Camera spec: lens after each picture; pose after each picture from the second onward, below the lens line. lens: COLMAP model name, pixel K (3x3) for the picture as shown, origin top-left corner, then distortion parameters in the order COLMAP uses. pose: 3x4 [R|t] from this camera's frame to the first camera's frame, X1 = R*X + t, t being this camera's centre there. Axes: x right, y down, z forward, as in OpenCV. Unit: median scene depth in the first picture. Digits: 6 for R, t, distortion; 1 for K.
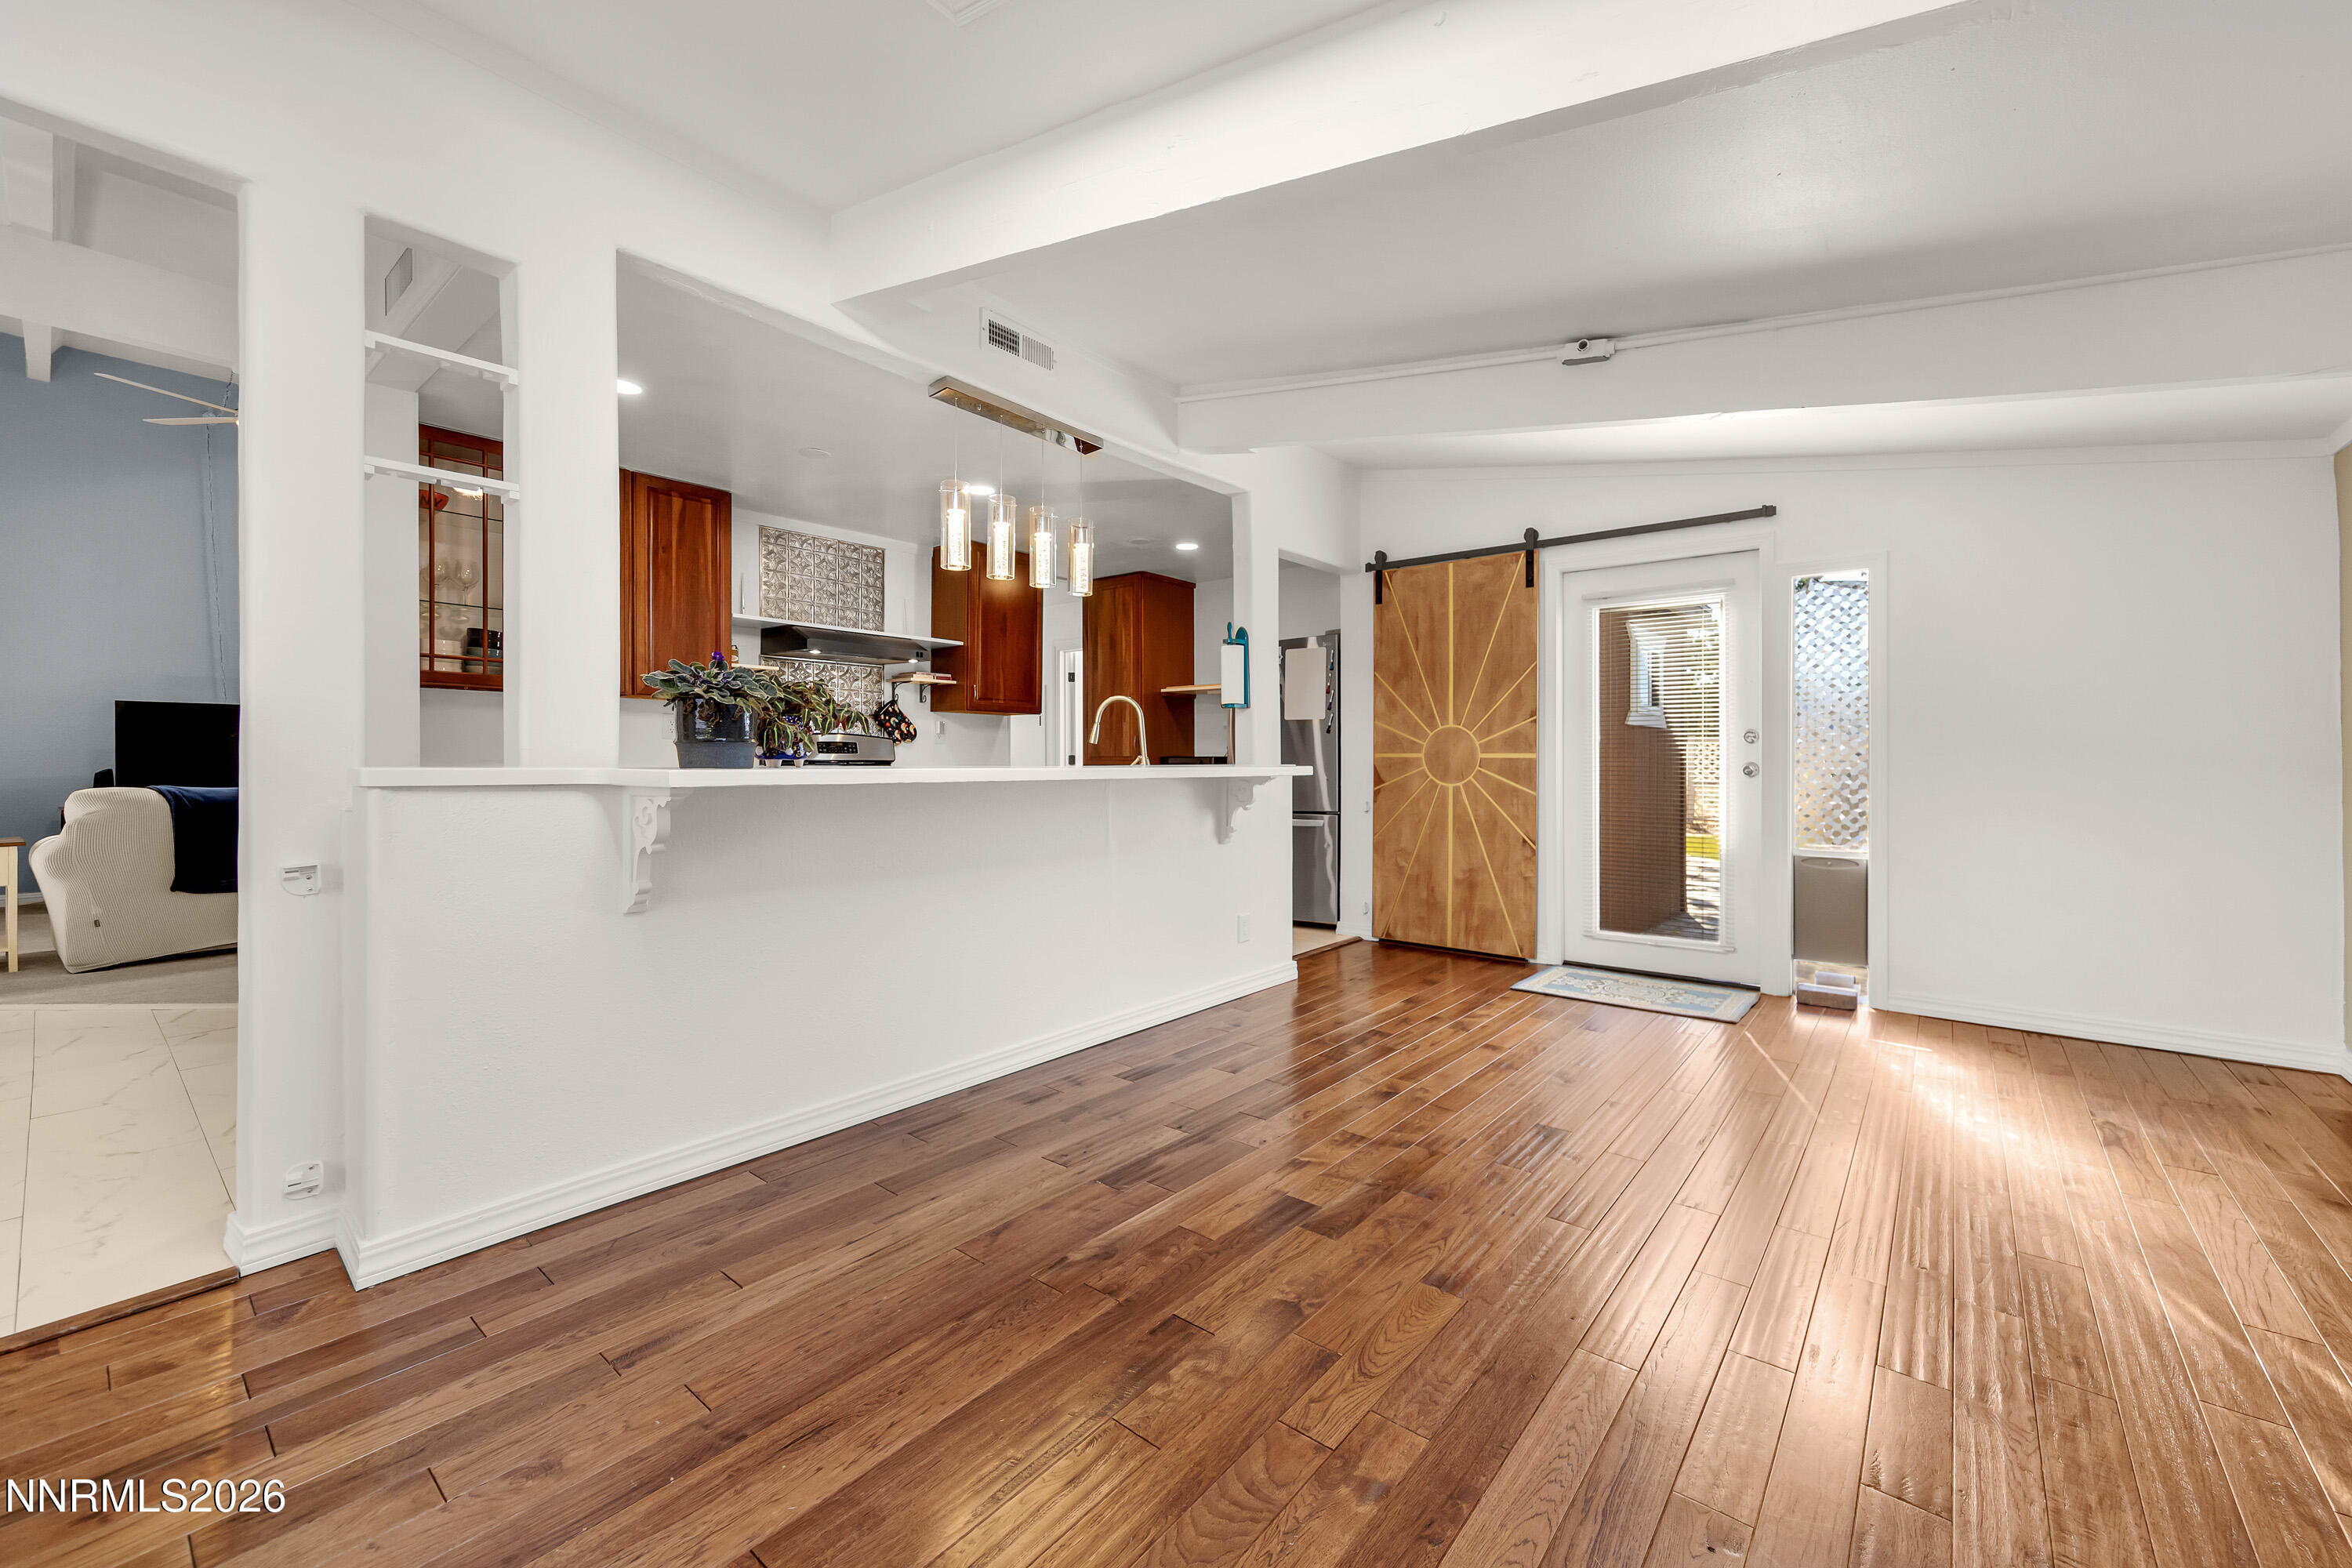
lens RADIAL K [[940.3, 0, 1204.0], [0, 940.3, 765.1], [0, 0, 1]] dist [0.006694, -0.000918]
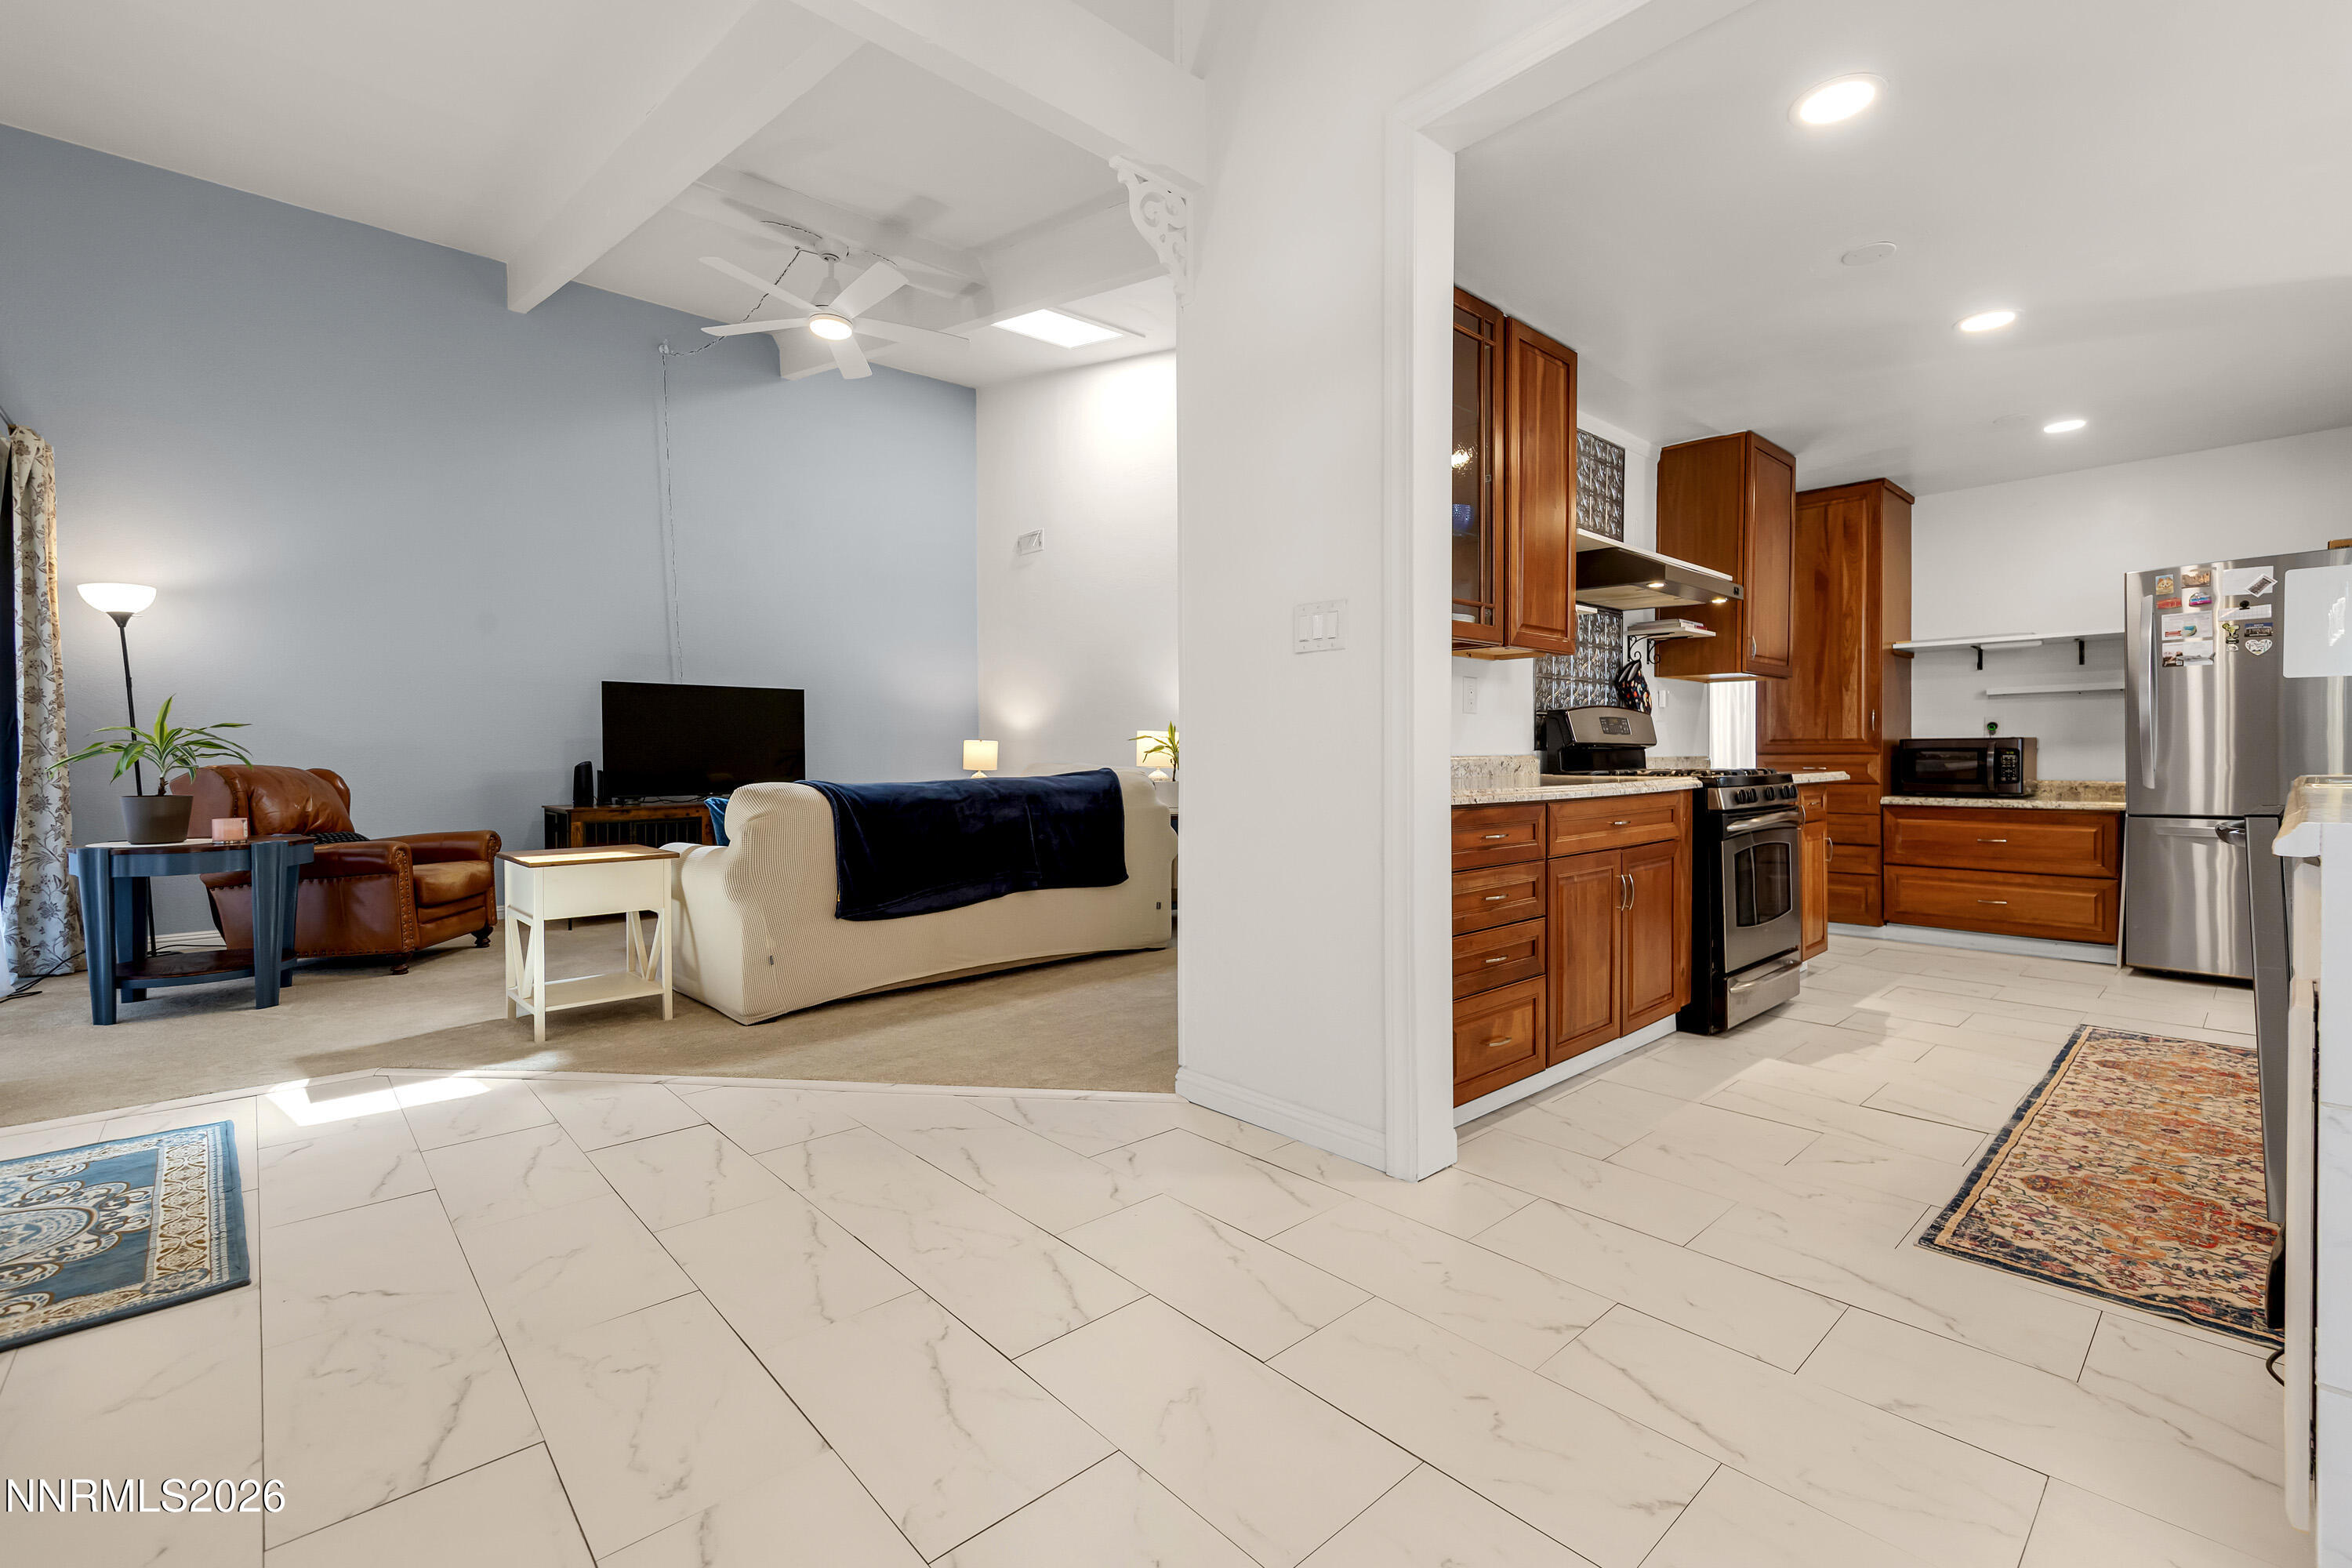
lens RADIAL K [[1016.3, 0, 1189.7], [0, 1016.3, 769.9], [0, 0, 1]] dist [0.007397, -0.001711]
pose [[0.989953, -0.002284, -0.141378, -0.716686], [0.003882, 0.999932, 0.011028, 0.006146], [0.141343, -0.011466, 0.989894, 0.236993]]
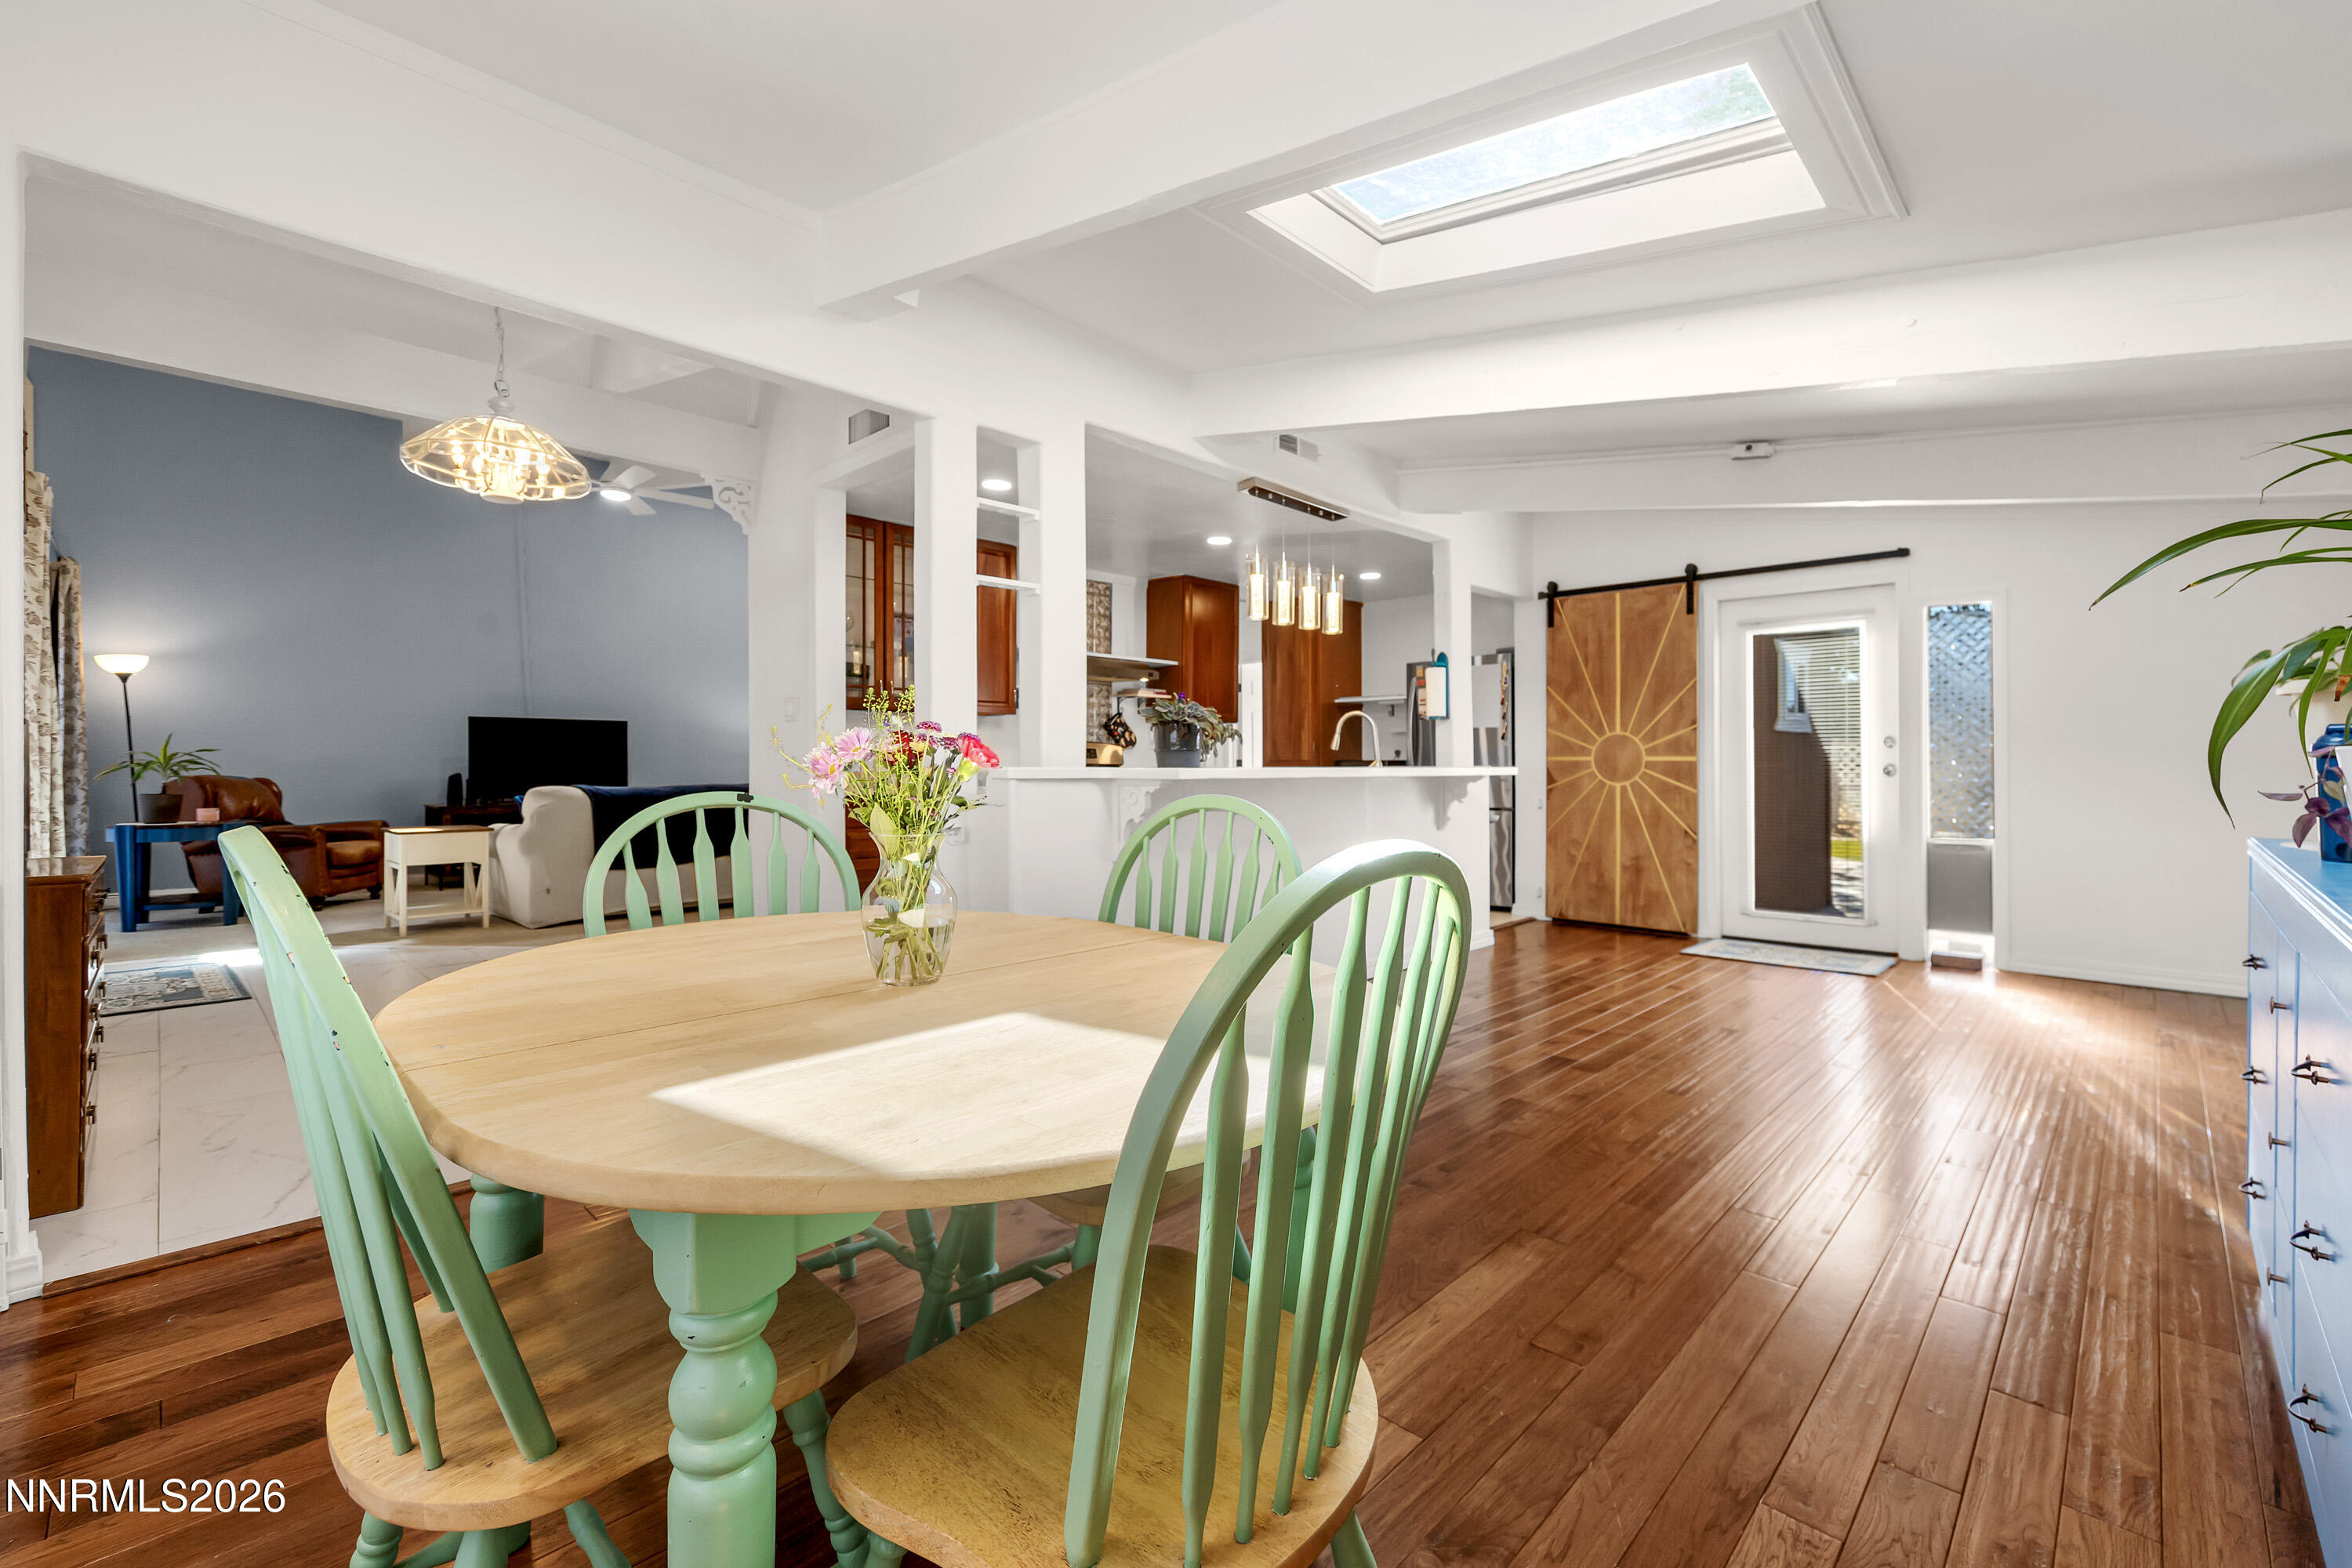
lens RADIAL K [[1016.3, 0, 1199.1], [0, 1016.3, 763.4], [0, 0, 1]] dist [0.007397, -0.001711]
pose [[0.996743, -0.002001, -0.080620, -0.166829], [0.001422, 0.999973, -0.007228, 0.004360], [0.080632, 0.007090, 0.996719, -0.320090]]
